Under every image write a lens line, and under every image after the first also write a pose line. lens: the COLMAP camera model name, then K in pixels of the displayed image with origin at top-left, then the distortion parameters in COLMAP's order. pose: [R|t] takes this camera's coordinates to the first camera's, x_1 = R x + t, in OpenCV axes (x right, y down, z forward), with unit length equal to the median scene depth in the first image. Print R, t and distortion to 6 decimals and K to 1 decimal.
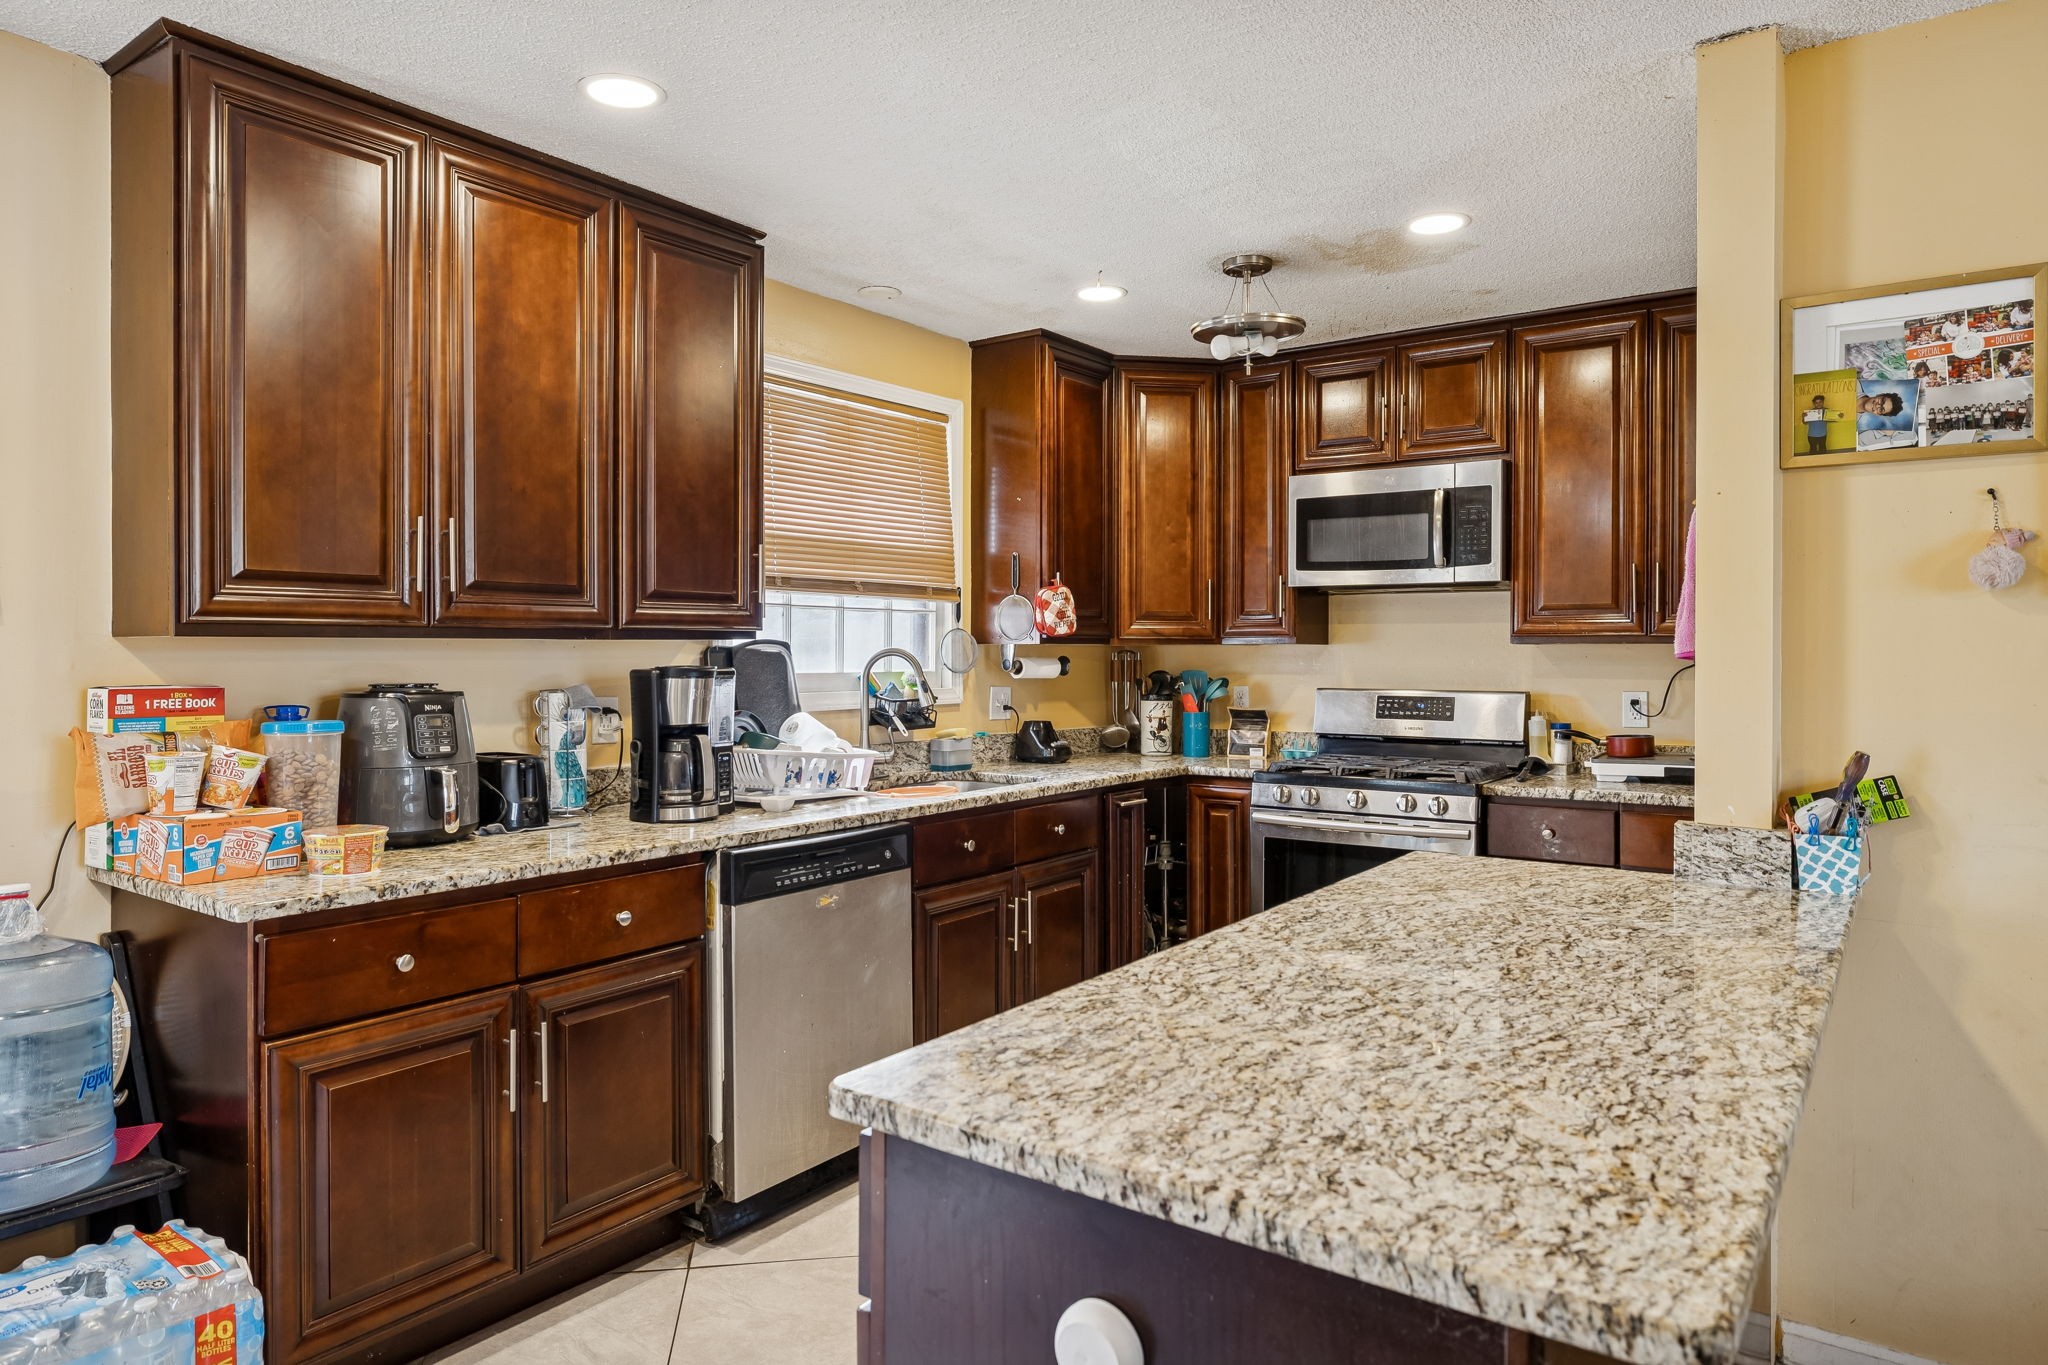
lens RADIAL K [[1256.7, 0, 1025.6], [0, 1256.7, 655.3], [0, 0, 1]] dist [-0.001755, 0.001152]
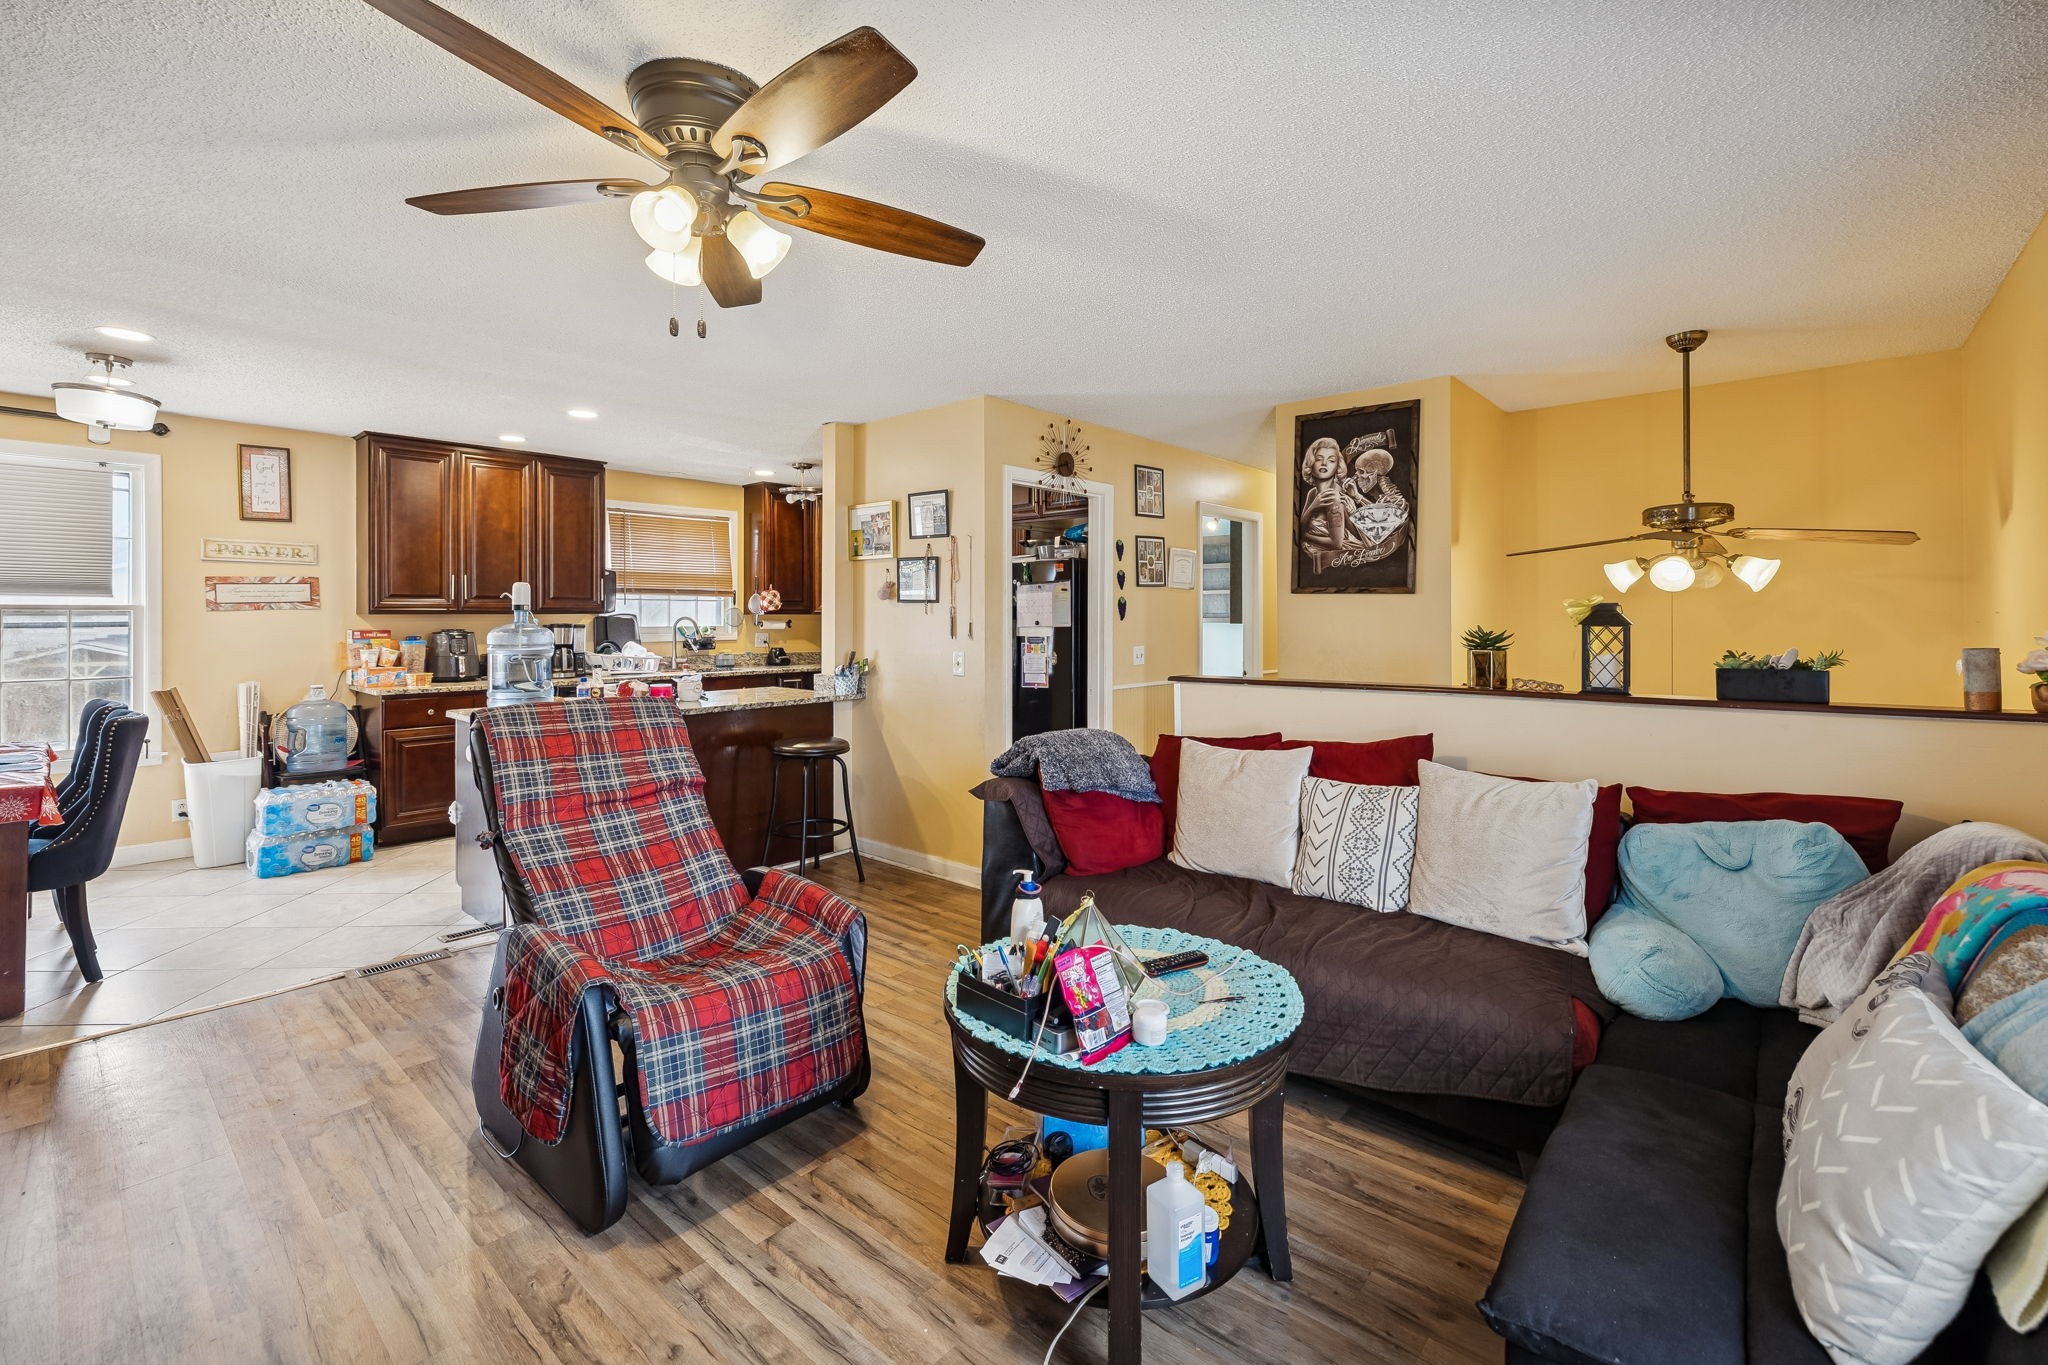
lens RADIAL K [[868.2, 0, 1025.1], [0, 868.2, 615.5], [0, 0, 1]] dist [-0.001177, -0.000033]
pose [[0.995642, 0.000056, -0.093253, 0.705300], [-0.000291, 0.999997, -0.002498, -0.003786], [0.093253, 0.002515, 0.995639, -0.627412]]
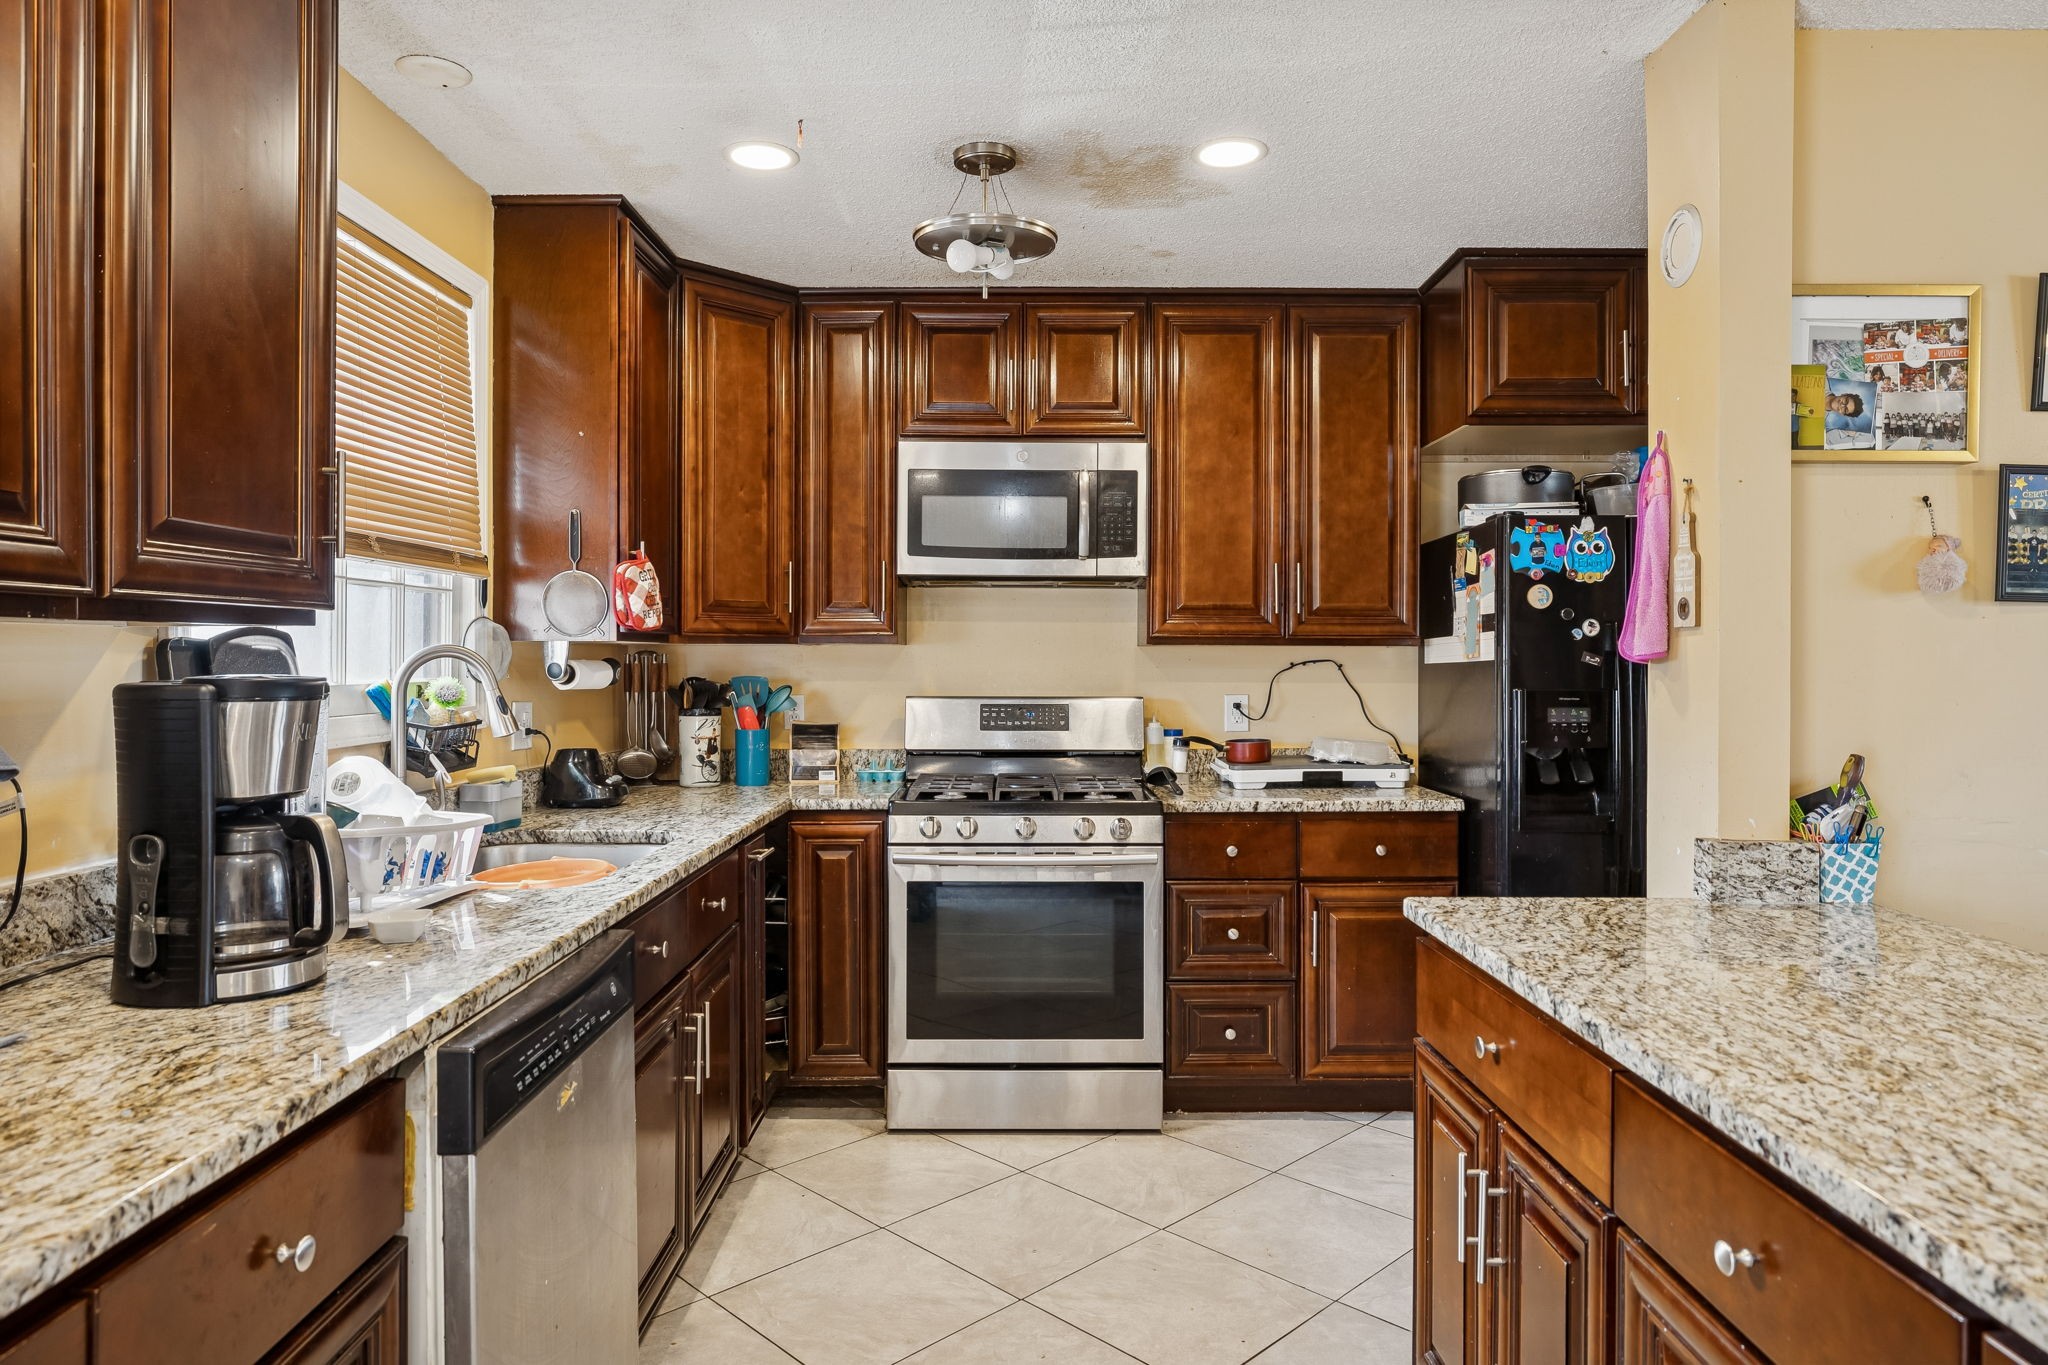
lens RADIAL K [[1258.4, 0, 1021.9], [0, 1258.4, 663.9], [0, 0, 1]] dist [-0.000462, 0.001402]
pose [[0.810399, -0.002011, 0.585875, -0.236752], [-0.000336, 0.999992, 0.003897, 0.001083], [-0.585878, -0.003355, 0.810392, 0.315208]]
